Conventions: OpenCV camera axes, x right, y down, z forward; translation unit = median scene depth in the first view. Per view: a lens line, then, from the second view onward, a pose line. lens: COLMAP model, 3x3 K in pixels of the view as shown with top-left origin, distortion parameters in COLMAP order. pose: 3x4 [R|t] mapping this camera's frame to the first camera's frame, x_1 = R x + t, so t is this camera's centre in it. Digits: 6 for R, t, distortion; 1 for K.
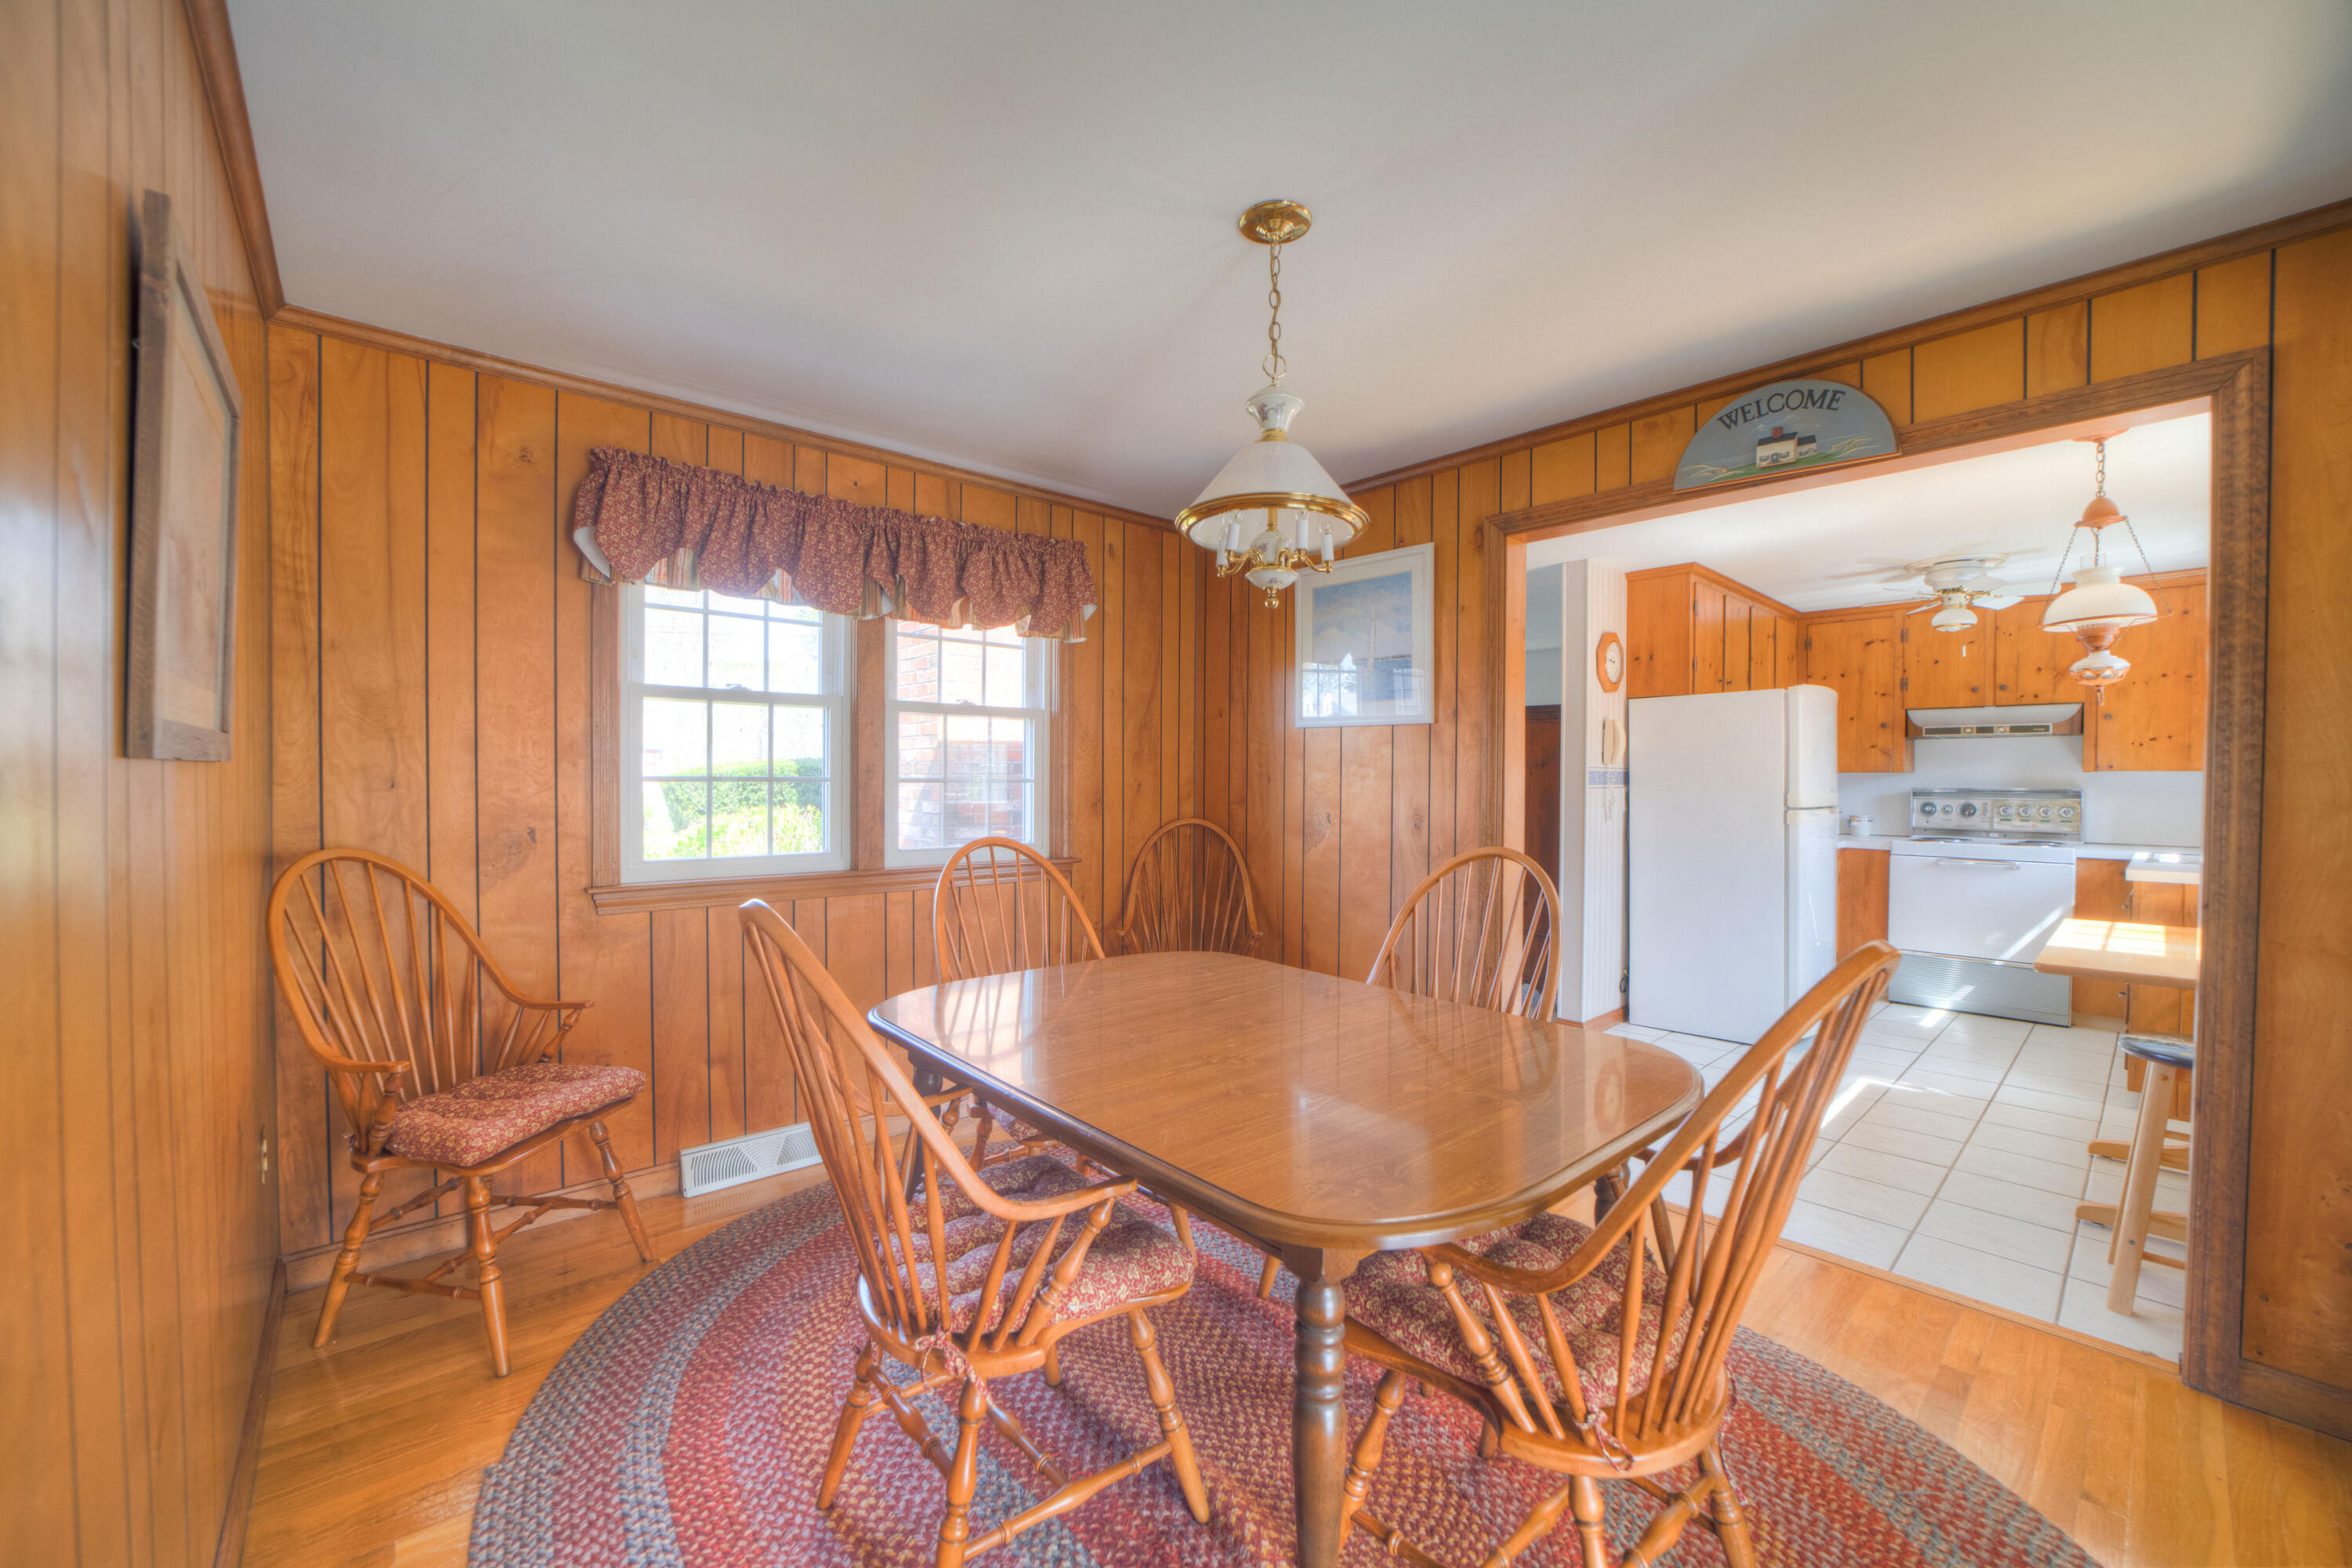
lens RADIAL K [[918.9, 0, 1179.6], [0, 918.9, 791.3], [0, 0, 1]] dist [-0.036806, 0.009091]
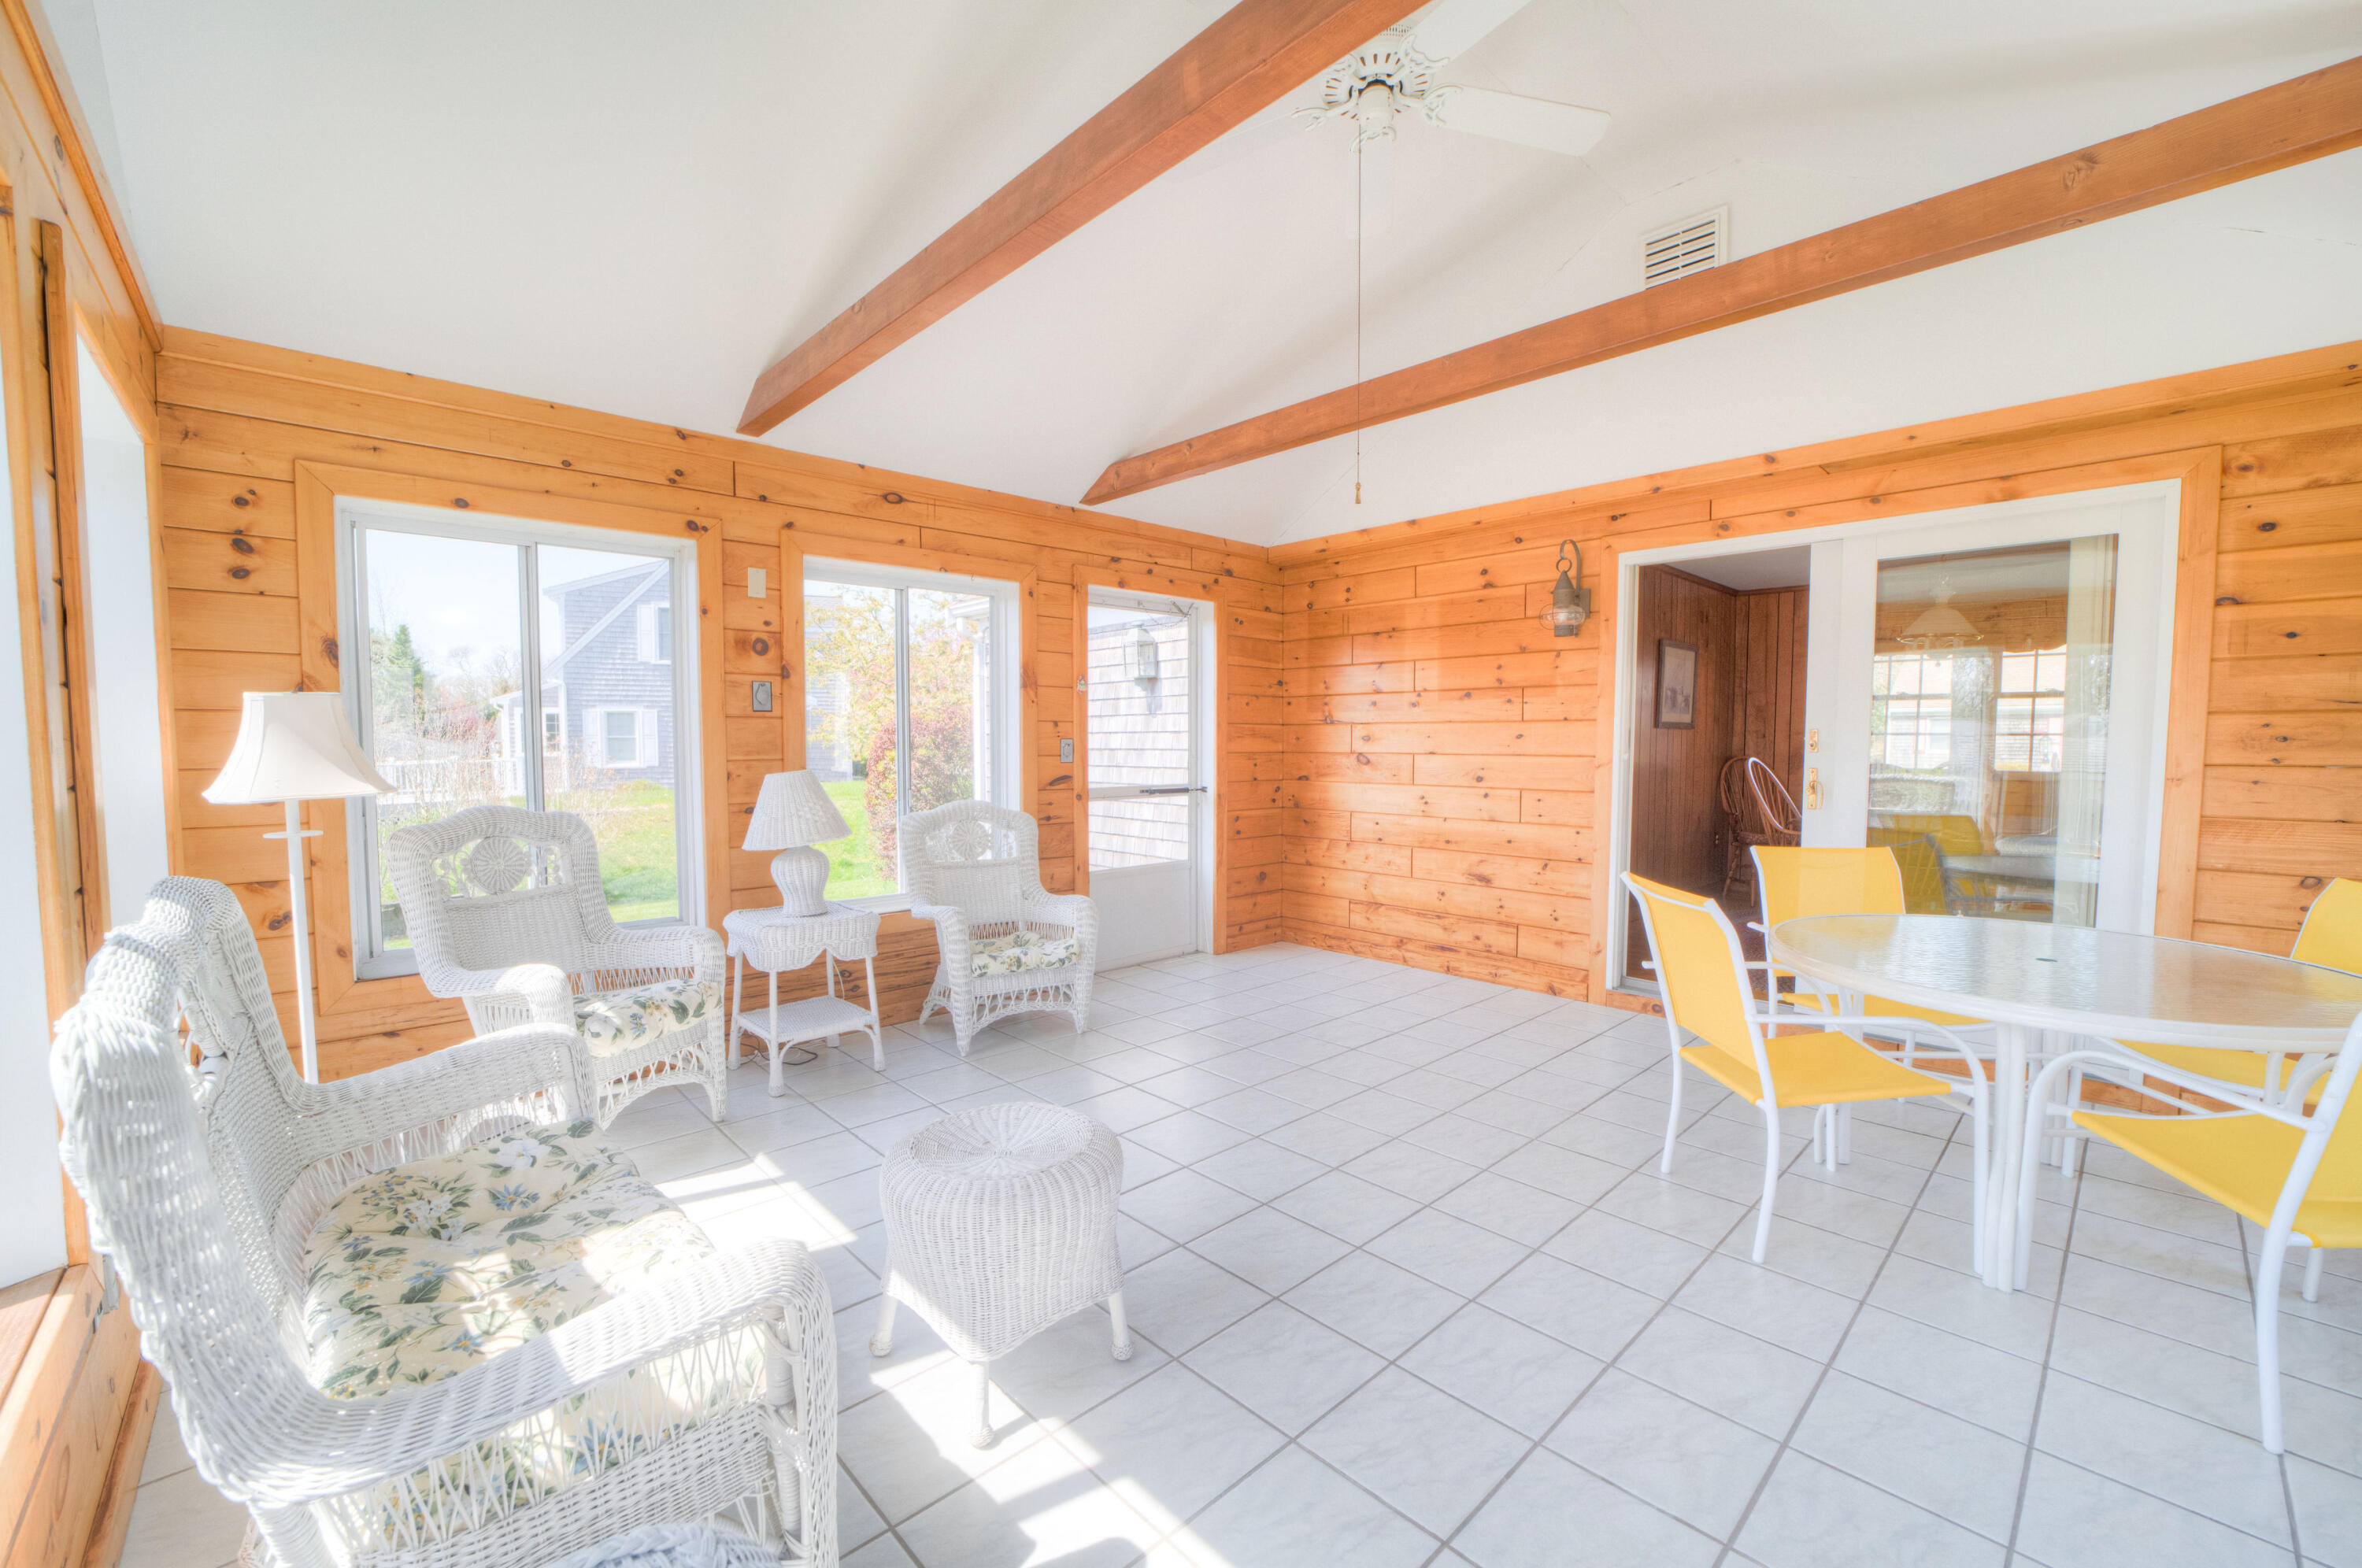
lens RADIAL K [[951.2, 0, 1188.0], [0, 951.2, 794.5], [0, 0, 1]] dist [-0.042960, 0.010977]
pose [[0.021863, 0.053371, -0.998335, 1.403913], [-0.017052, 0.998449, 0.053003, 0.033292], [0.999616, 0.015865, 0.022739, -0.634072]]
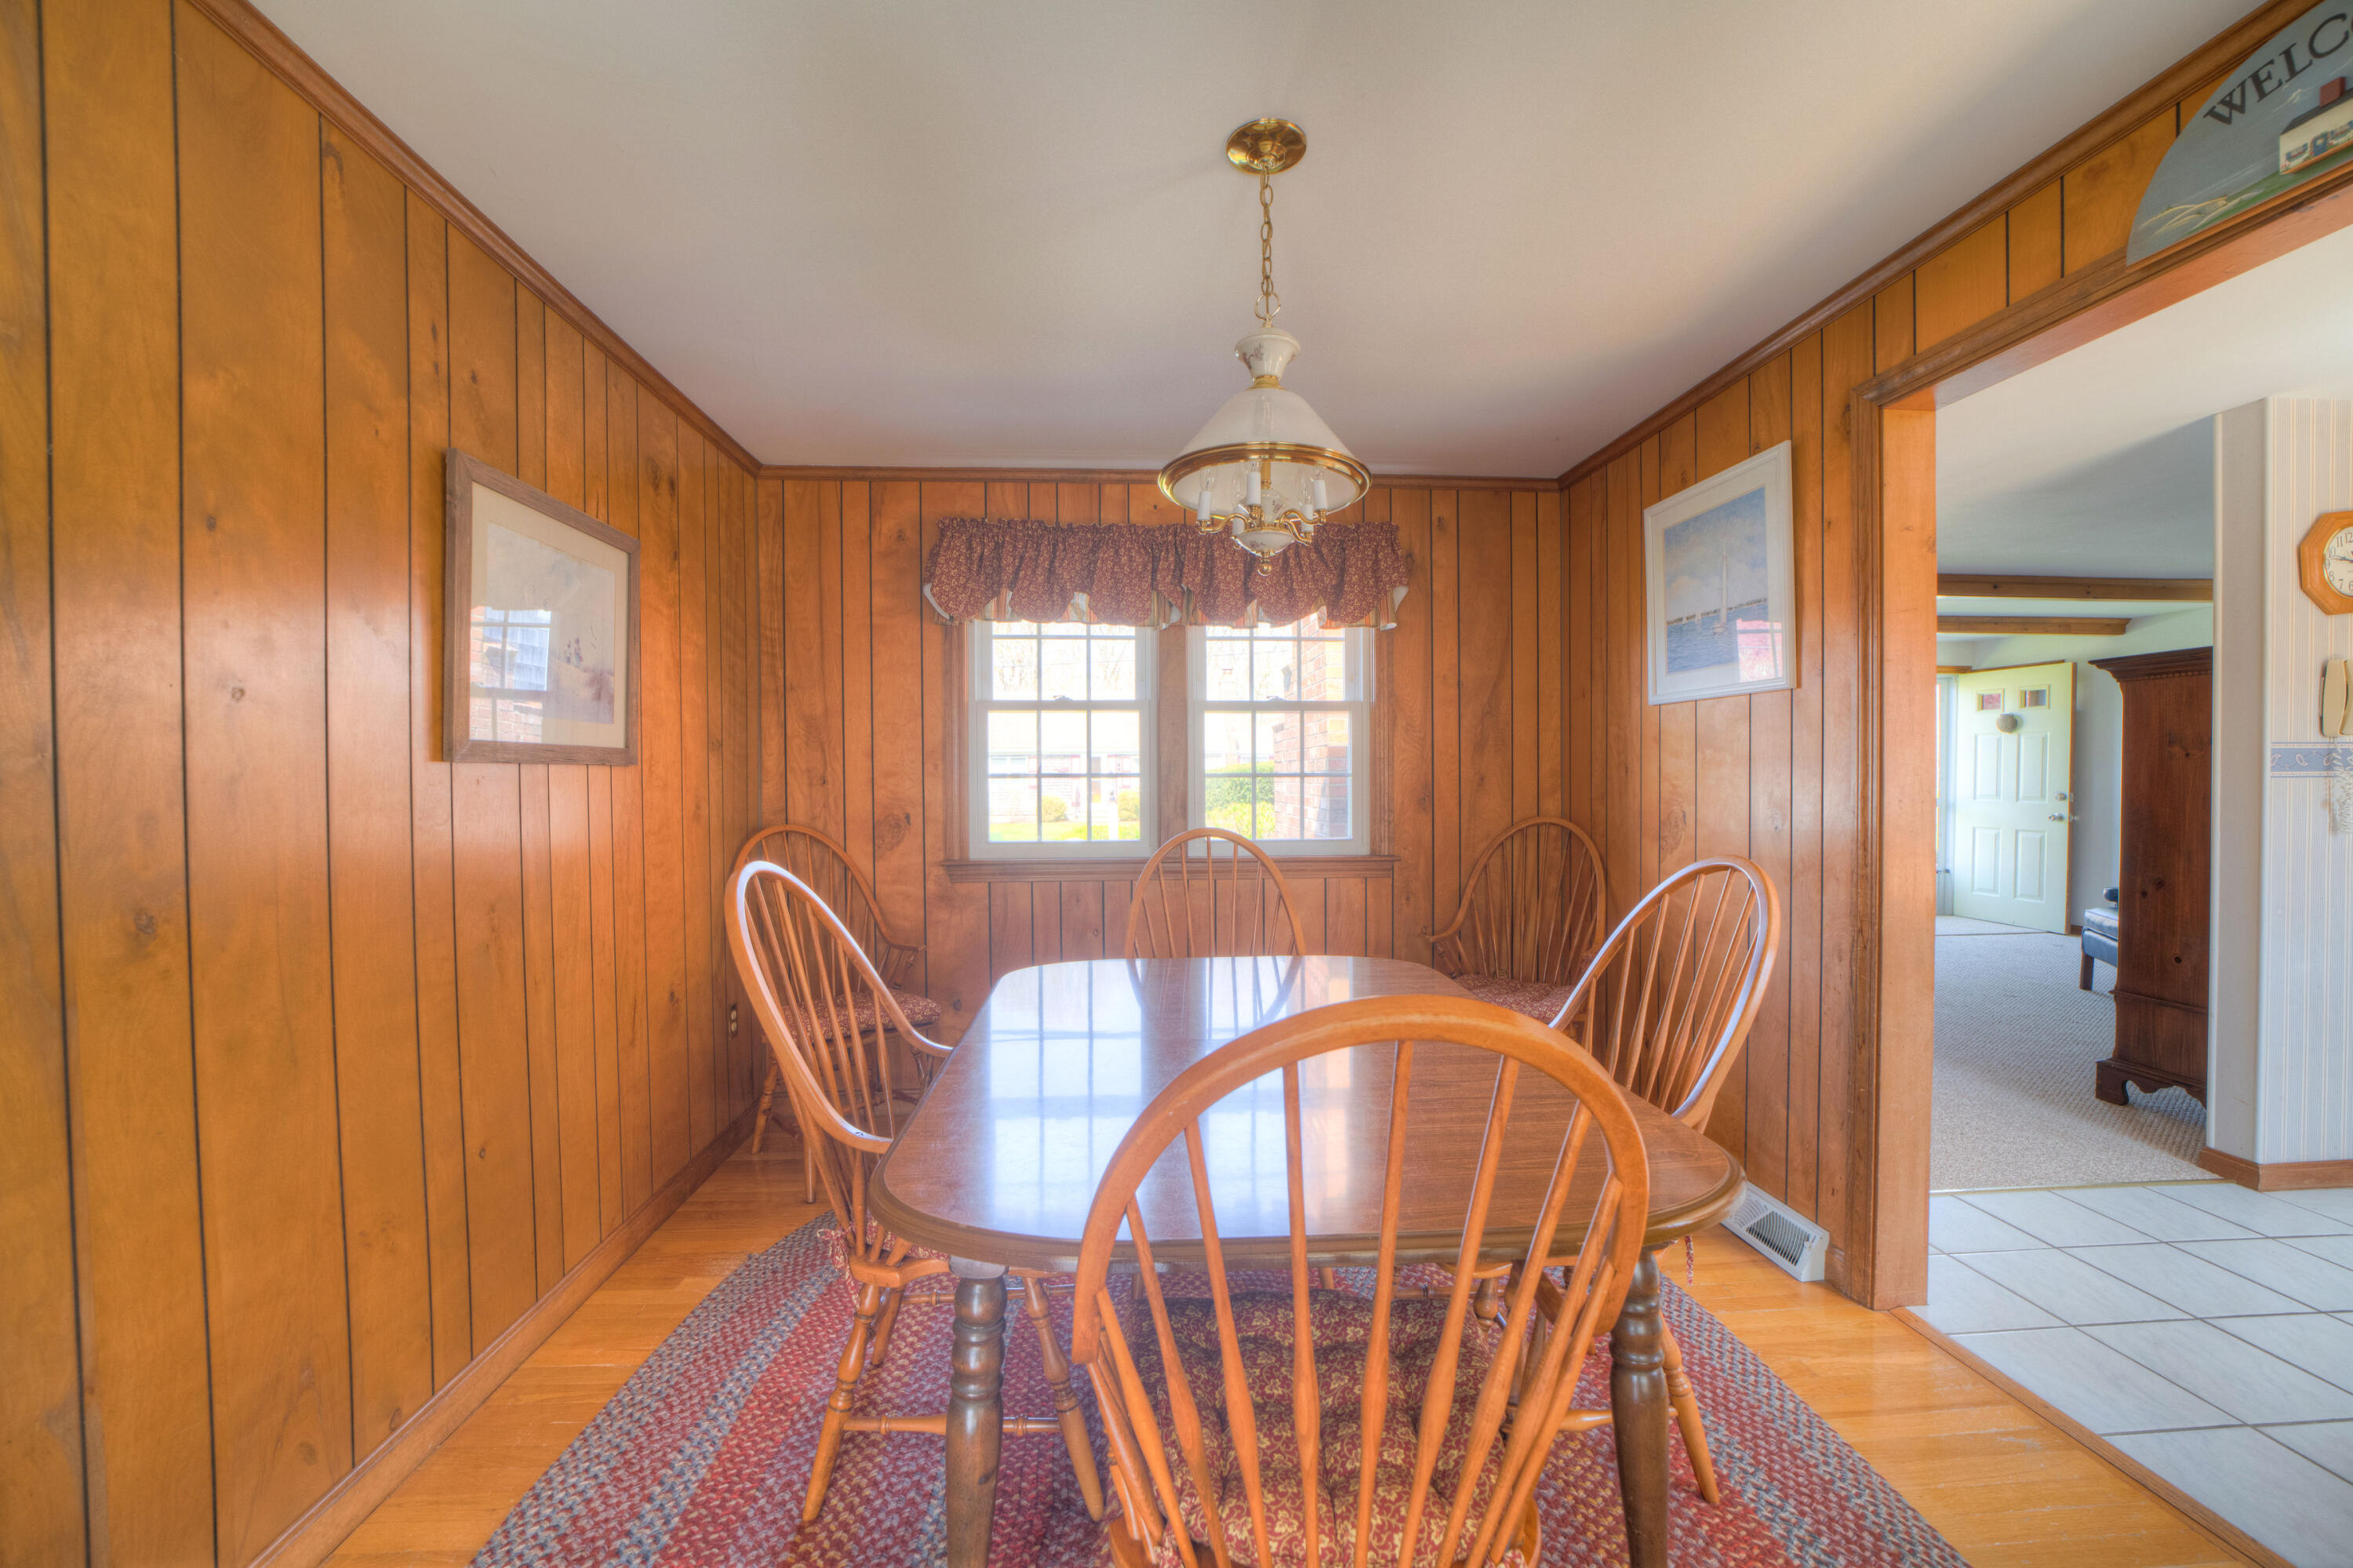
lens RADIAL K [[919.3, 0, 1180.1], [0, 919.3, 791.3], [0, 0, 1]] dist [-0.036806, 0.009091]
pose [[0.793135, -0.001578, -0.609044, 0.288511], [0.001328, 0.999999, -0.000862, 0.006506], [0.609045, -0.000126, 0.793136, 0.116387]]
